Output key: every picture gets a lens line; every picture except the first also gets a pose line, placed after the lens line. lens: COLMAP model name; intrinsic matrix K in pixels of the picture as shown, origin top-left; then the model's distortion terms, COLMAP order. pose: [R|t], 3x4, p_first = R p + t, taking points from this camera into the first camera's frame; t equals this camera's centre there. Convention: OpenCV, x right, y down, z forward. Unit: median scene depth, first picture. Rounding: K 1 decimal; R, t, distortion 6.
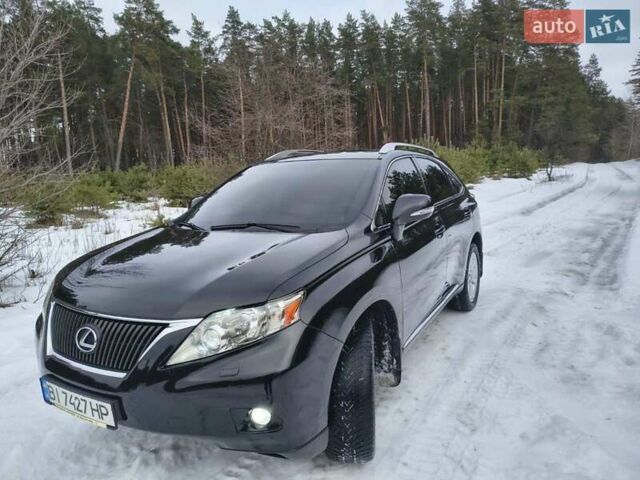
lens RADIAL K [[436.4, 0, 320.4], [0, 436.4, 234.6], [0, 0, 1]] dist [0.041319, -0.038809]
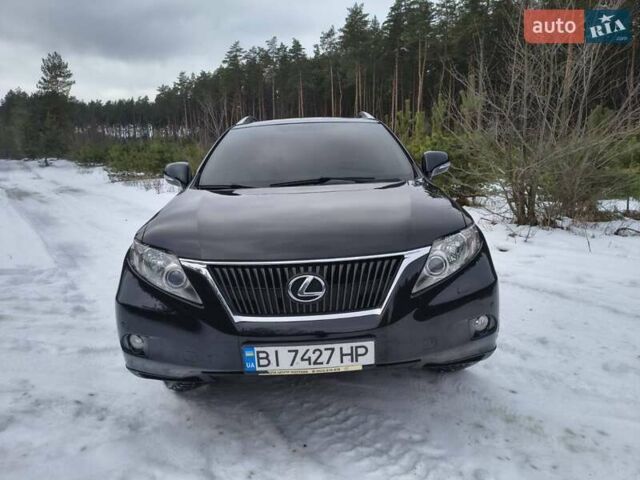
lens RADIAL K [[436.4, 0, 324.3], [0, 436.4, 250.0], [0, 0, 1]] dist [0.041319, -0.038809]
pose [[0.853231, -0.102617, 0.511338, -0.447179], [0.081508, 0.994641, 0.063602, 0.048324], [-0.515124, -0.012589, 0.857023, 0.096432]]
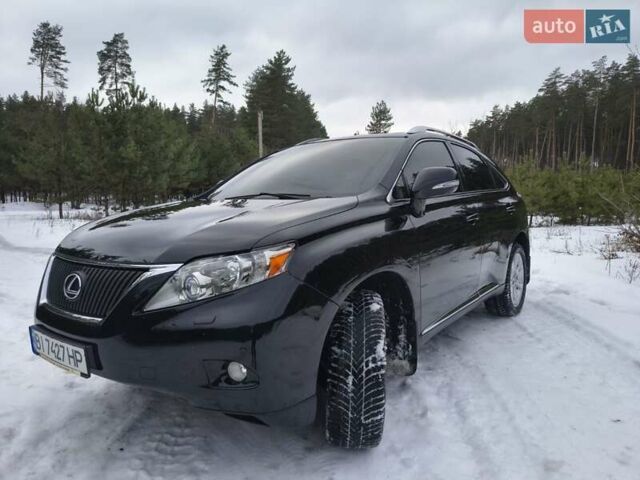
lens RADIAL K [[436.4, 0, 329.6], [0, 436.4, 235.9], [0, 0, 1]] dist [0.041319, -0.038809]
pose [[0.993755, 0.032108, -0.106867, 0.060738], [-0.037653, 0.998025, -0.050276, 0.072543], [0.105042, 0.053986, 0.993001, 0.043268]]
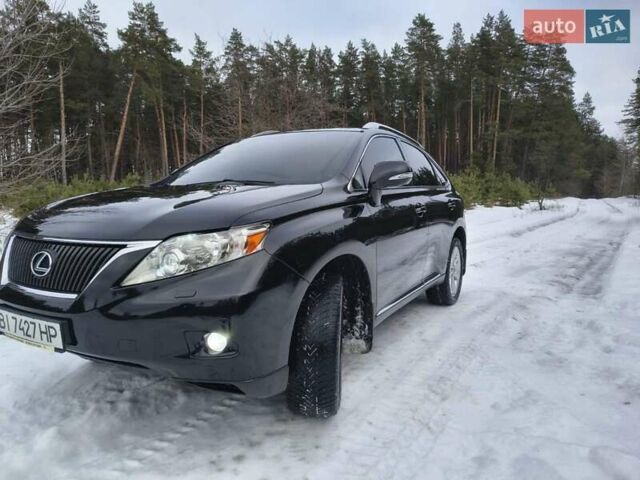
lens RADIAL K [[436.4, 0, 318.0], [0, 436.4, 243.1], [0, 0, 1]] dist [0.041319, -0.038809]
pose [[0.998937, 0.044966, 0.010150, 0.028276], [-0.044557, 0.998302, -0.037518, 0.094391], [-0.011819, 0.037026, 0.999244, 0.013727]]
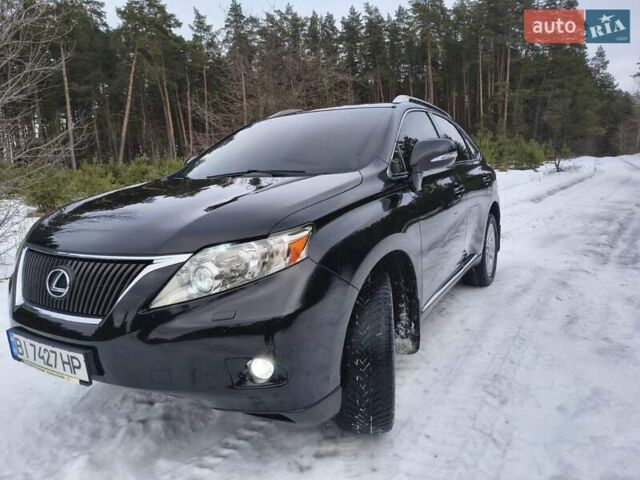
lens RADIAL K [[436.4, 0, 316.8], [0, 436.4, 234.0], [0, 0, 1]] dist [0.041319, -0.038809]
pose [[0.999892, -0.000230, -0.014698, -0.007979], [0.000331, 0.999976, 0.006894, 0.064002], [0.014696, -0.006898, 0.999868, 0.072025]]
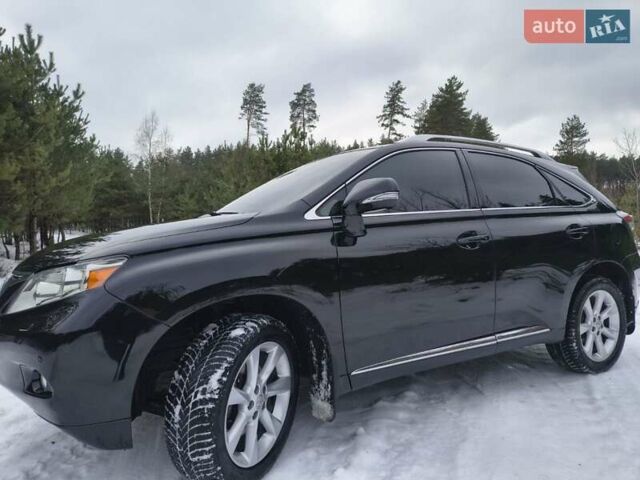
lens RADIAL K [[436.4, 0, 323.4], [0, 436.4, 238.6], [0, 0, 1]] dist [0.041319, -0.038809]
pose [[0.865405, 0.029728, -0.500190, 0.355360], [-0.083473, 0.992843, -0.085413, 0.061573], [0.494071, 0.115669, 0.861693, 0.191731]]
